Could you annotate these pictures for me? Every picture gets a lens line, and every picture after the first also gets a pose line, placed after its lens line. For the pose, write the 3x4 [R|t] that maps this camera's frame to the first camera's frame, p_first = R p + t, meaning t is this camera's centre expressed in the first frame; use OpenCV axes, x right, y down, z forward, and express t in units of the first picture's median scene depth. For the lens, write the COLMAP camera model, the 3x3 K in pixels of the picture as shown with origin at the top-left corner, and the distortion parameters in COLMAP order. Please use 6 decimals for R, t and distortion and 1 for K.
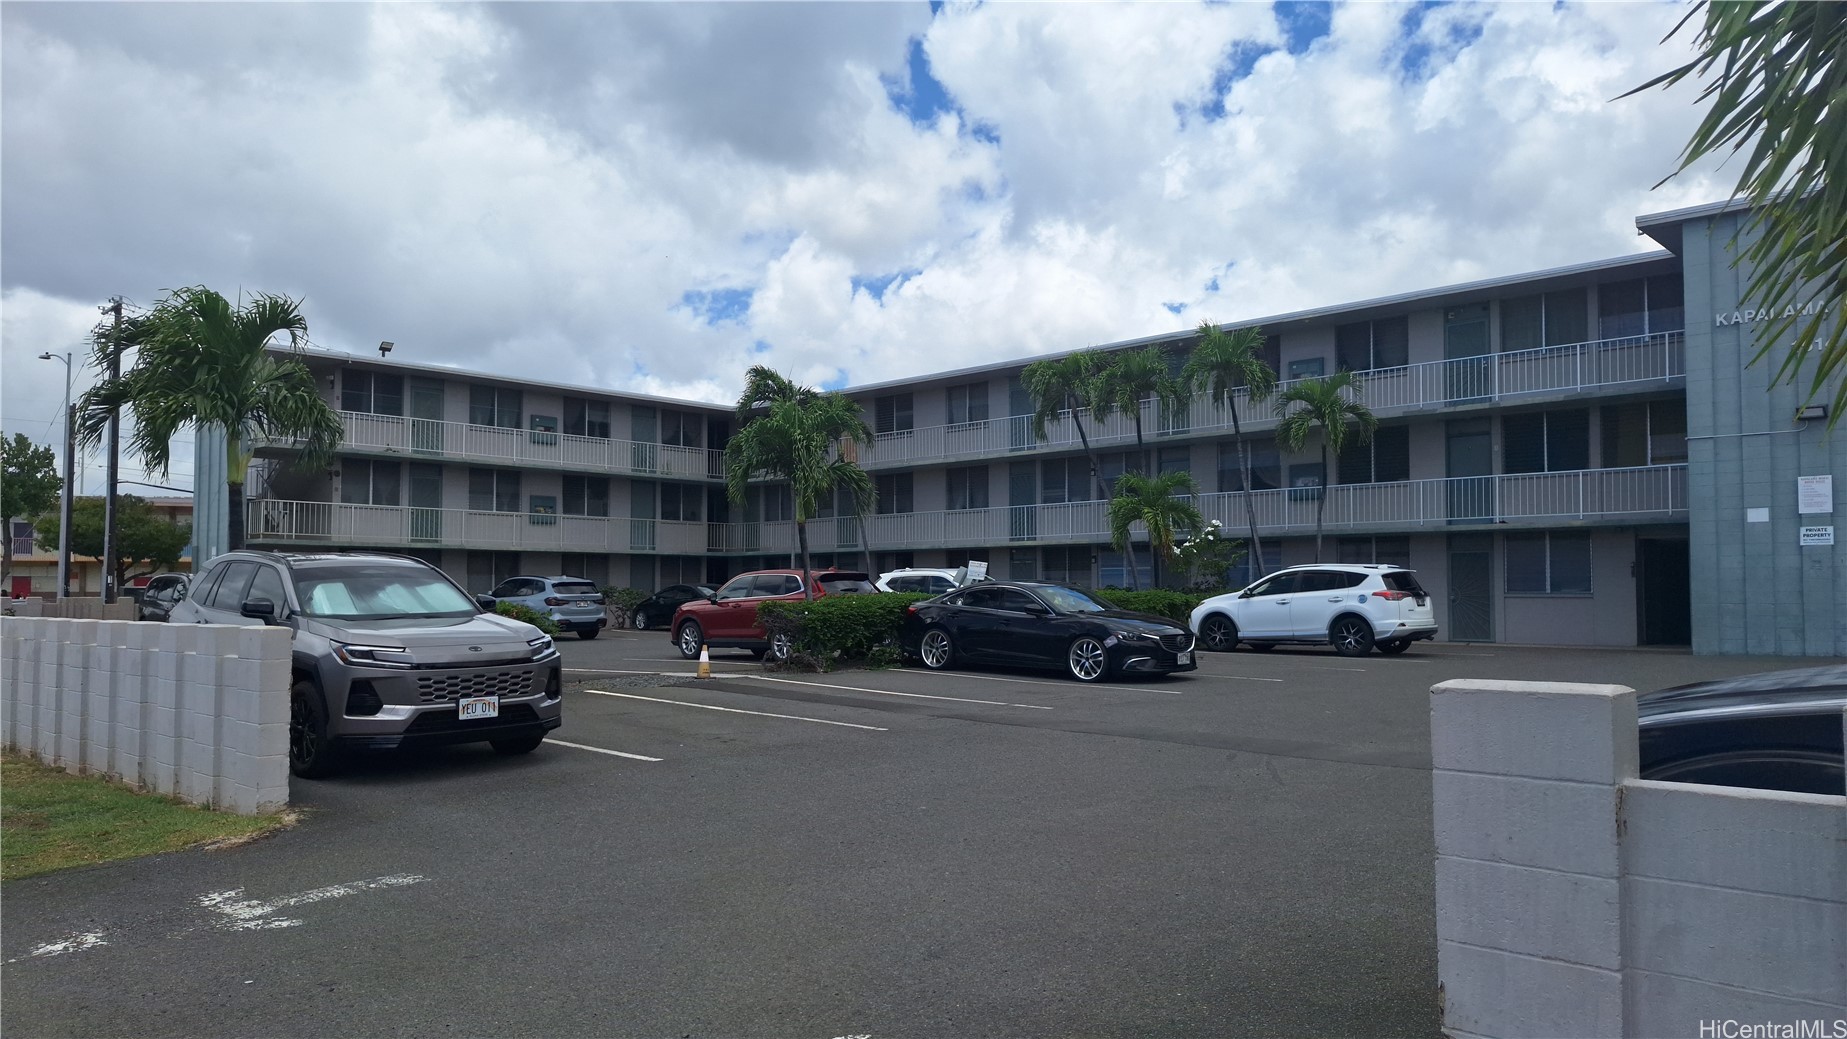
lens RADIAL K [[1260.3, 0, 920.6], [0, 1260.3, 544.3], [0, 0, 1]] dist [0.137872, -0.233241]
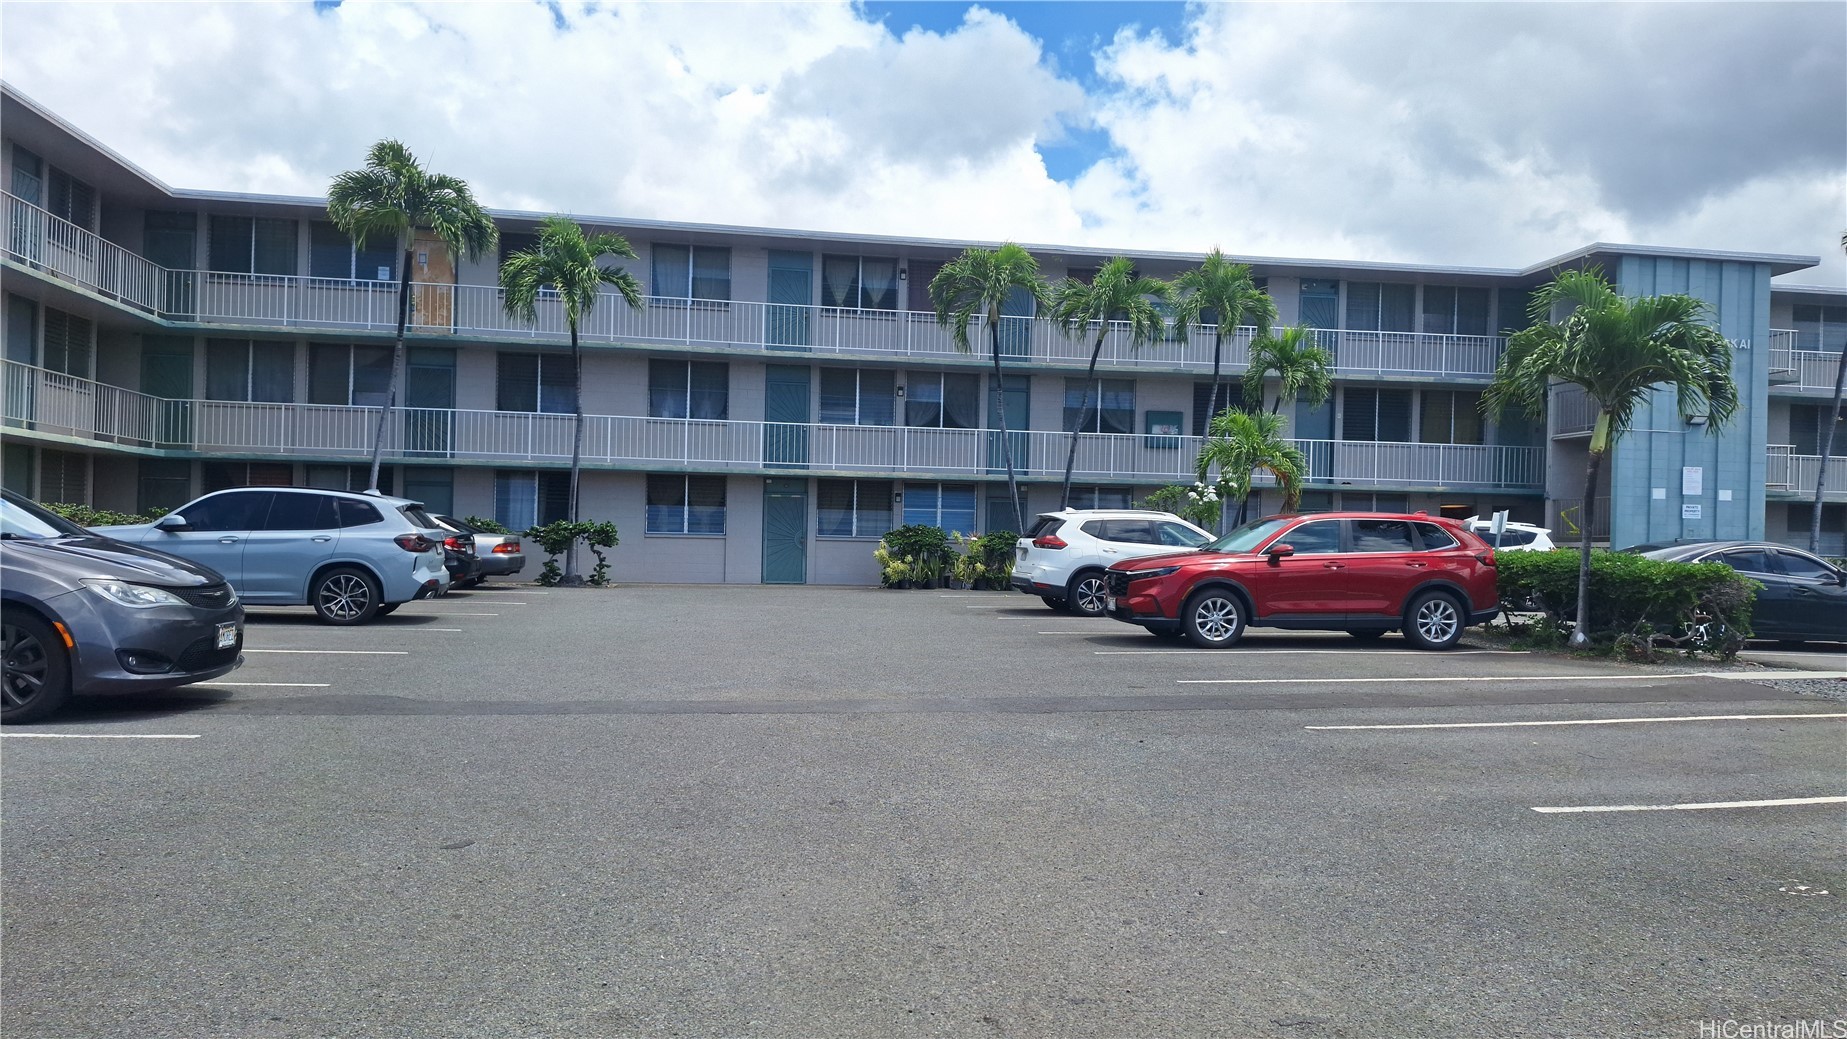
lens RADIAL K [[1260.3, 0, 920.6], [0, 1260.3, 544.3], [0, 0, 1]] dist [0.137872, -0.233241]
pose [[0.582951, 0.008645, 0.812462, -0.516150], [-0.051260, 0.998343, 0.026156, 0.020057], [-0.810889, -0.056894, 0.582428, 0.498243]]
